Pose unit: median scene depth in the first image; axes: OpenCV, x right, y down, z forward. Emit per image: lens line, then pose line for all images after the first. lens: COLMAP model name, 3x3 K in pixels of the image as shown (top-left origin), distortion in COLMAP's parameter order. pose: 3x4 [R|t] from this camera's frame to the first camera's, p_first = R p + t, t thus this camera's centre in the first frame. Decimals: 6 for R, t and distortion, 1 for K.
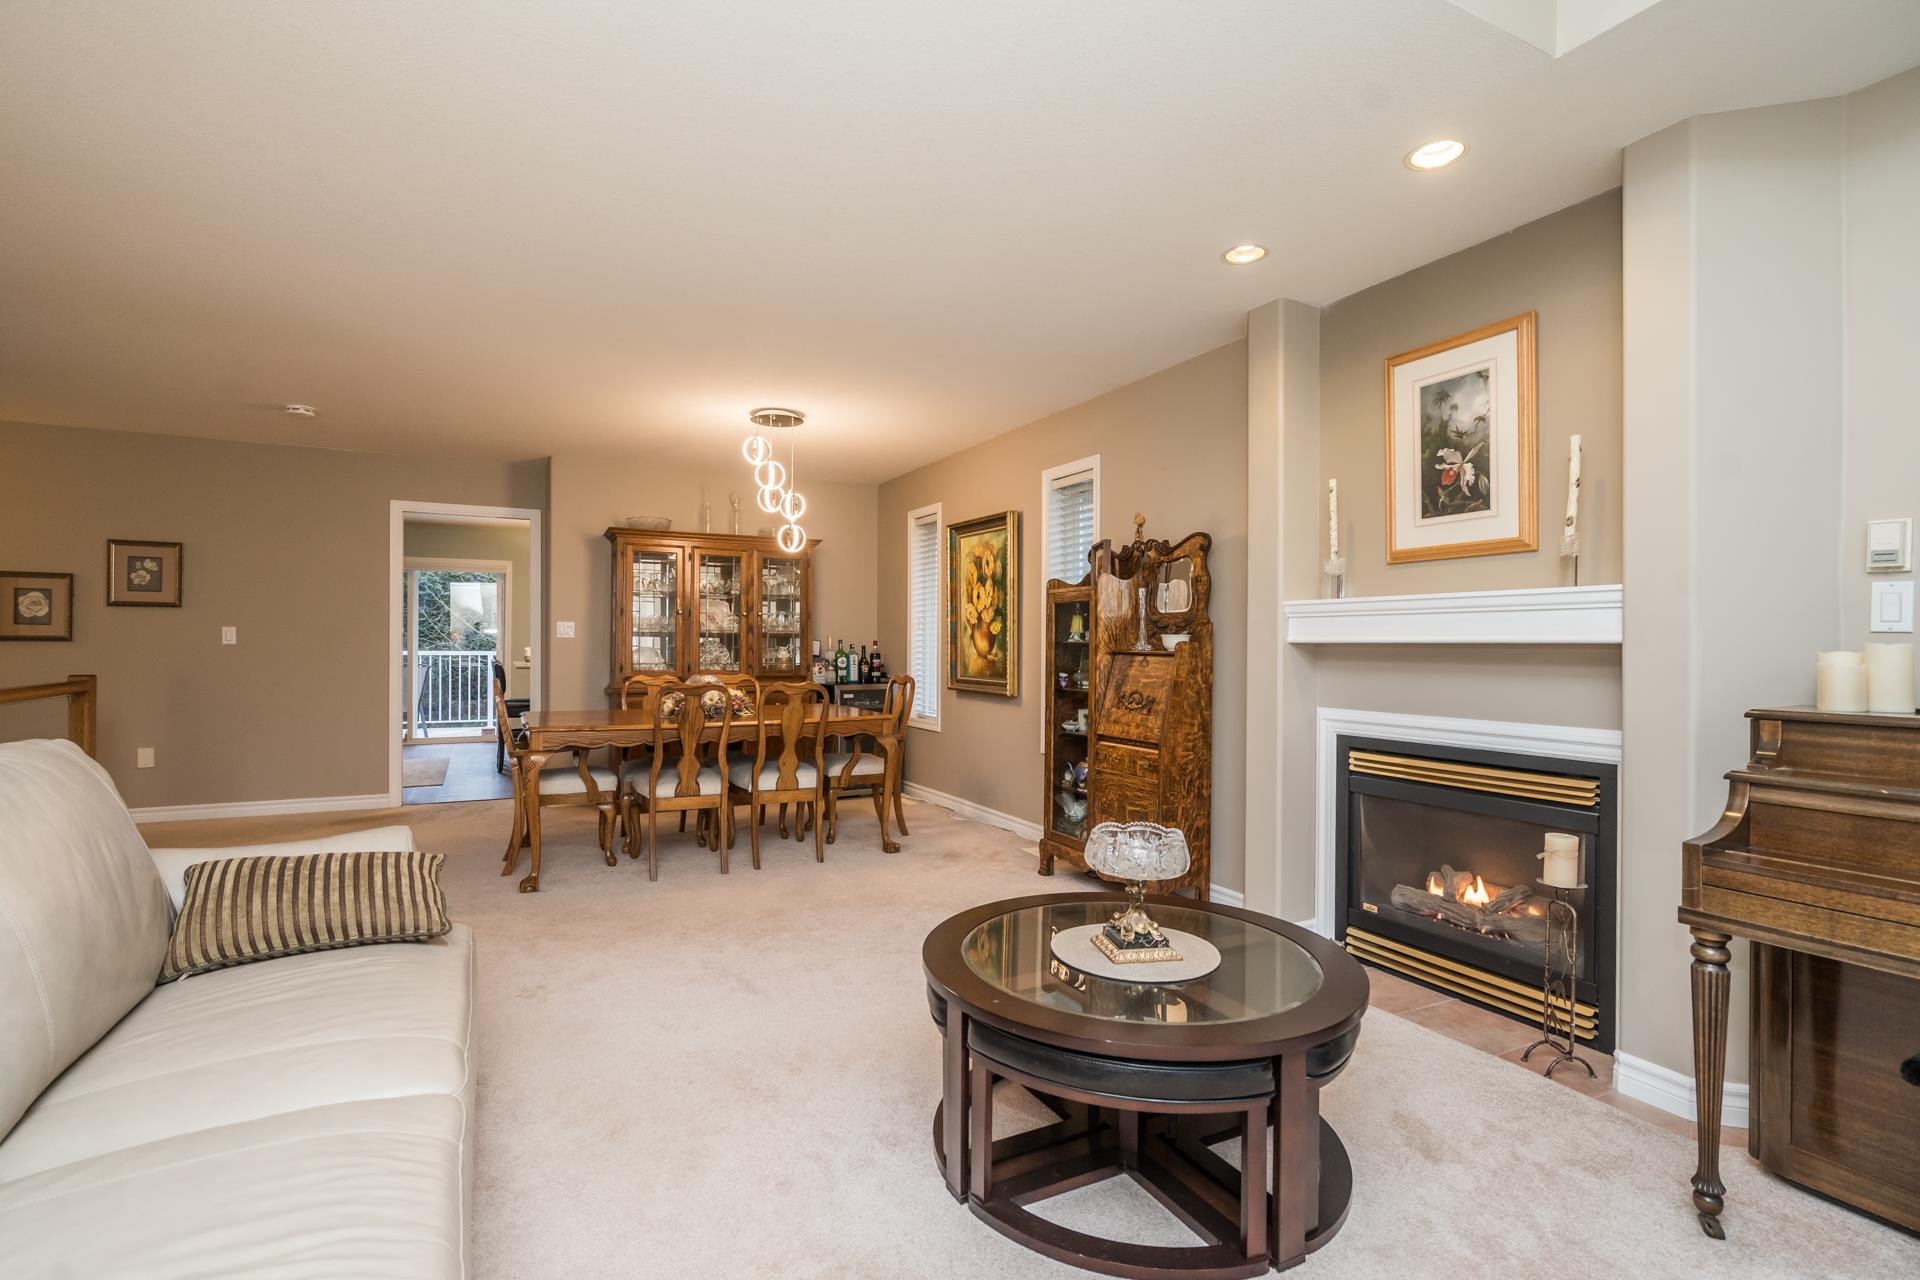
lens RADIAL K [[899.6, 0, 962.6], [0, 899.6, 642.9], [0, 0, 1]] dist [-0.003339, 0.000244]
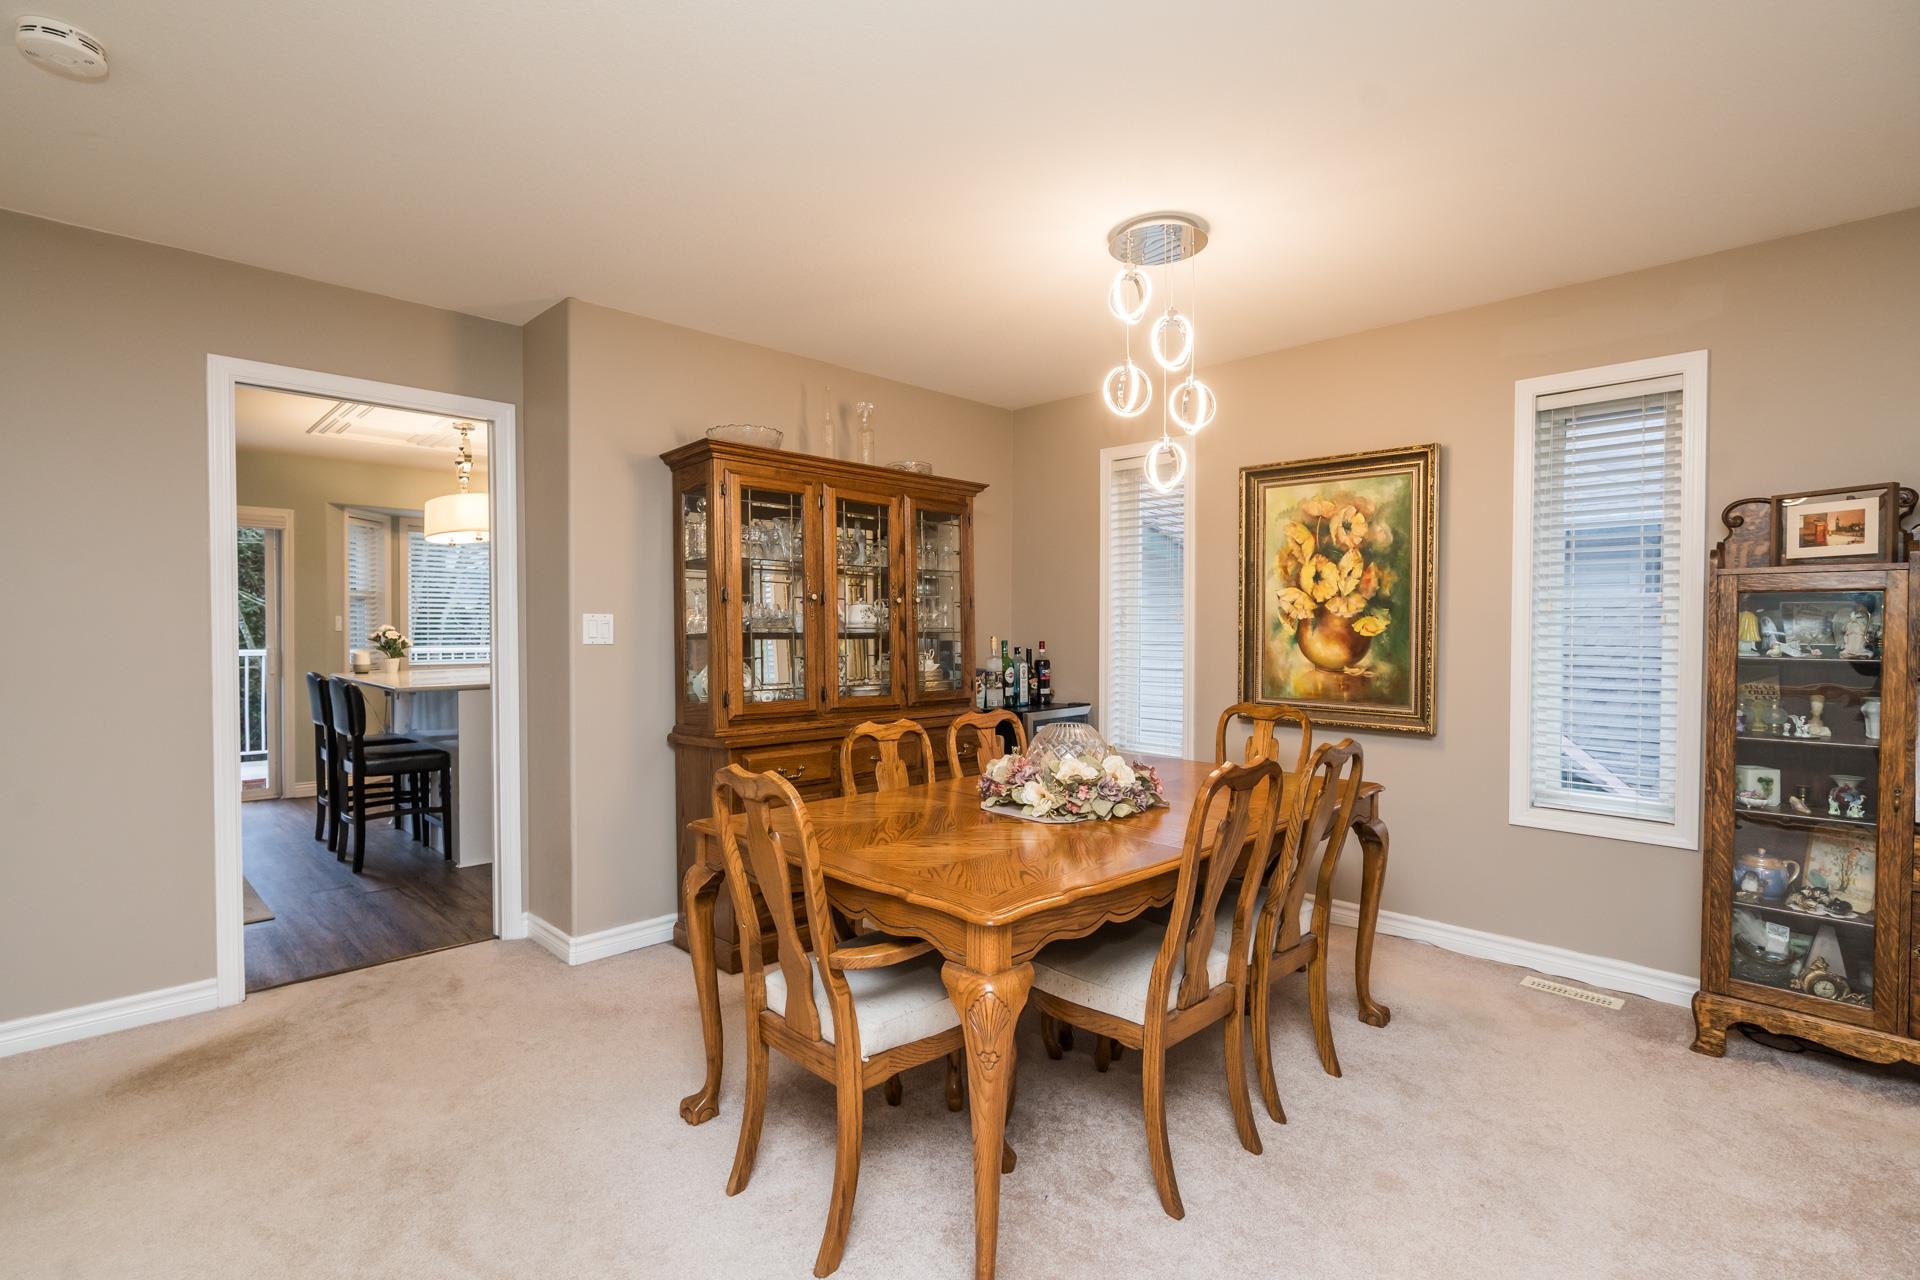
lens RADIAL K [[899.6, 0, 958.0], [0, 899.6, 640.3], [0, 0, 1]] dist [-0.003339, 0.000244]
pose [[0.954383, -0.002934, 0.298569, -0.439548], [-0.001124, 0.999909, 0.013421, -0.015001], [-0.298582, -0.013144, 0.954294, 0.471330]]
